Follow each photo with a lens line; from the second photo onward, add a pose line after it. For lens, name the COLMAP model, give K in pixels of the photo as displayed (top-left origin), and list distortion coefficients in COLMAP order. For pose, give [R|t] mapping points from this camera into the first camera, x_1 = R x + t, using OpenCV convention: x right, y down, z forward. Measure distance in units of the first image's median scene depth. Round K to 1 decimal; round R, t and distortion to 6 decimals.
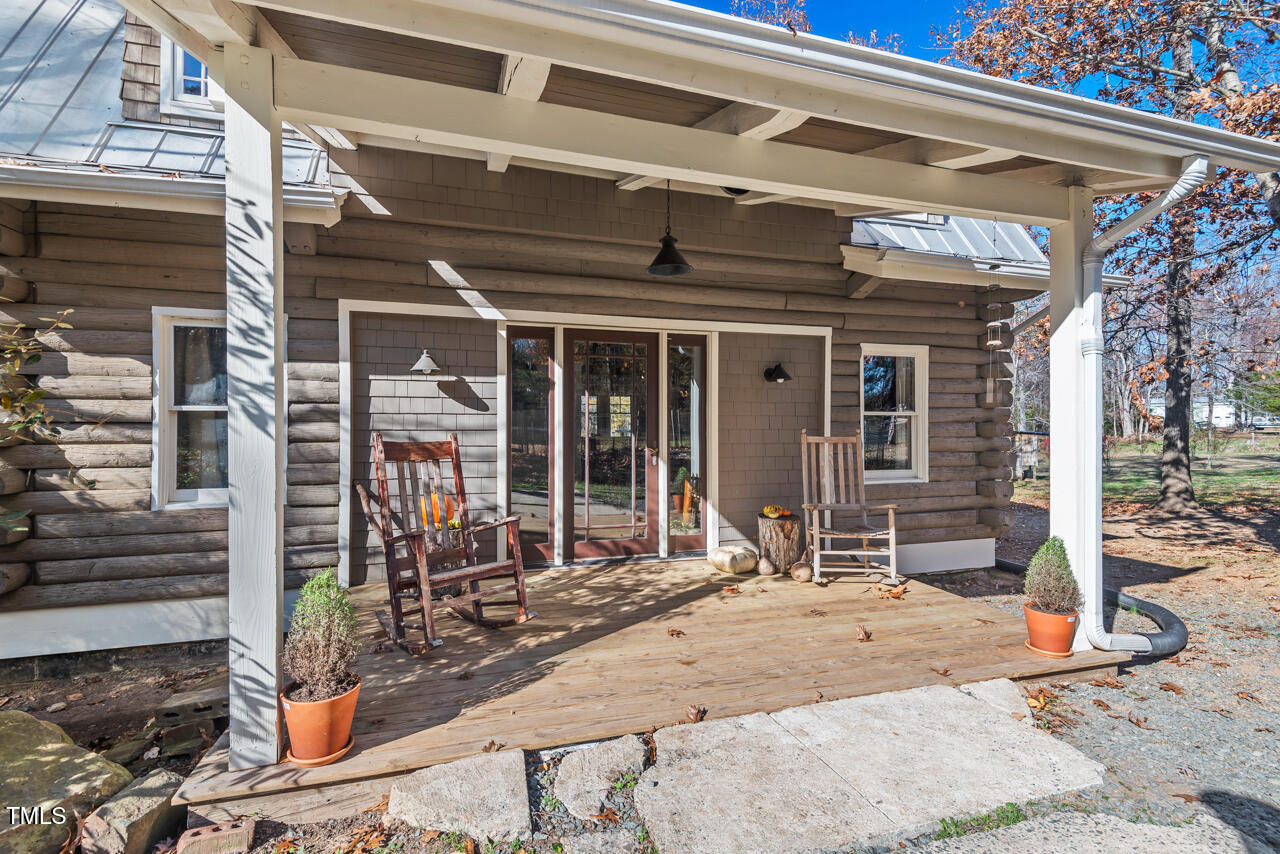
lens RADIAL K [[572.5, 0, 640.0], [0, 572.5, 427.0], [0, 0, 1]] dist [0.000875, 0.000095]
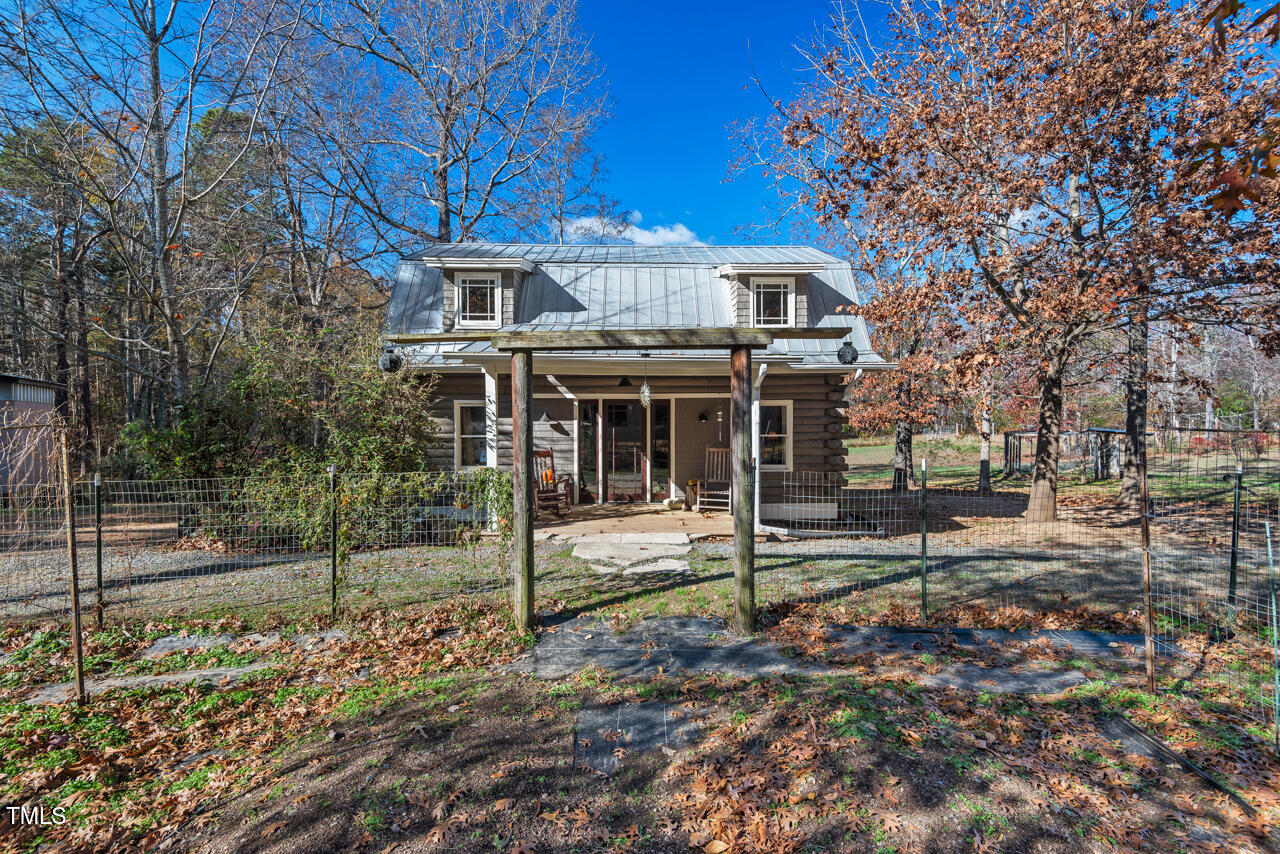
lens RADIAL K [[572.5, 0, 640.0], [0, 572.5, 427.0], [0, 0, 1]] dist [0.000875, 0.000095]
pose [[0.955662, 0.004883, -0.294424, 0.713308], [0.002324, 0.999706, 0.024122, -0.121412], [0.294455, -0.023736, 0.955370, -1.191921]]
